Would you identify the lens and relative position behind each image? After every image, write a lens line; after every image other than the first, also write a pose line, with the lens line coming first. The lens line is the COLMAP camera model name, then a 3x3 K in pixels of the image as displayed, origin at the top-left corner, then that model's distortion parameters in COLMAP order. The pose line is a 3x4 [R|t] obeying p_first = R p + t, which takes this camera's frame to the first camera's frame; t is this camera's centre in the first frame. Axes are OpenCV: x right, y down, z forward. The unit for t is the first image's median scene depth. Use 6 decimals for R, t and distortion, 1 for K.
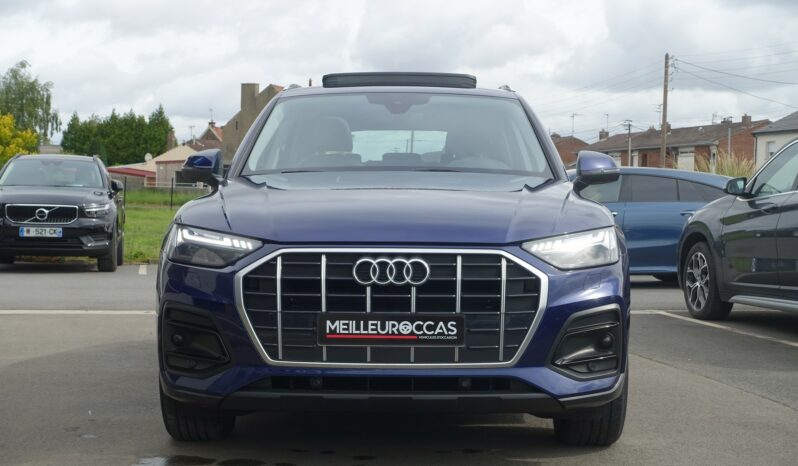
lens RADIAL K [[1306.0, 0, 399.0], [0, 1306.0, 233.0], [0, 0, 1]] dist [-0.032668, 0.006177]
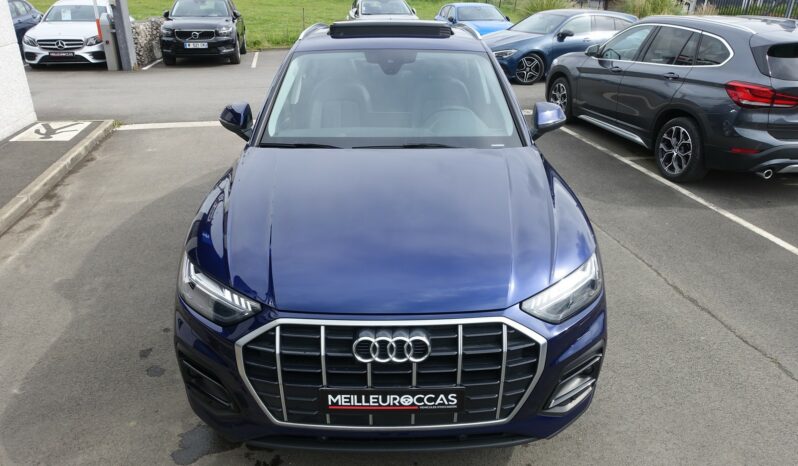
lens RADIAL K [[545.2, 0, 399.0], [0, 545.2, 233.0], [0, 0, 1]] dist [-0.007739, -0.000266]
pose [[0.999711, -0.012946, 0.020279, -0.007769], [0.004121, 0.922577, 0.385791, -0.209448], [-0.023704, -0.385596, 0.922363, 0.658622]]
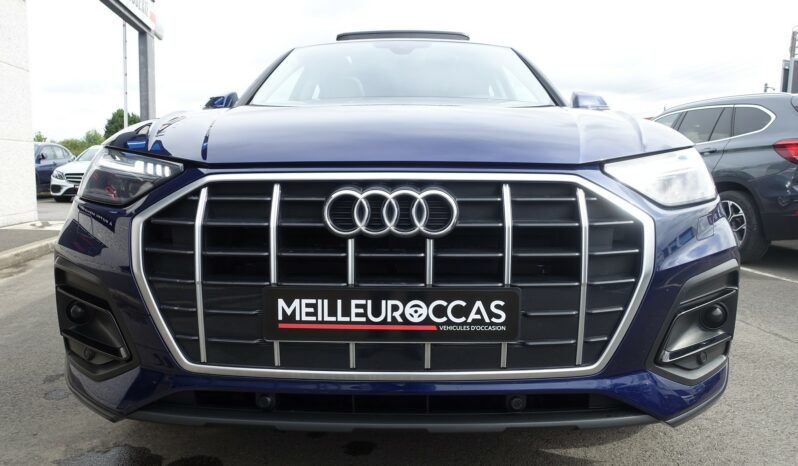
lens RADIAL K [[545.2, 0, 399.0], [0, 545.2, 233.0], [0, 0, 1]] dist [-0.007739, -0.000266]
pose [[0.999962, -0.003779, -0.007858, -0.000426], [0.004439, 0.996314, 0.085665, 0.018058], [0.007505, -0.085696, 0.996293, 0.764029]]
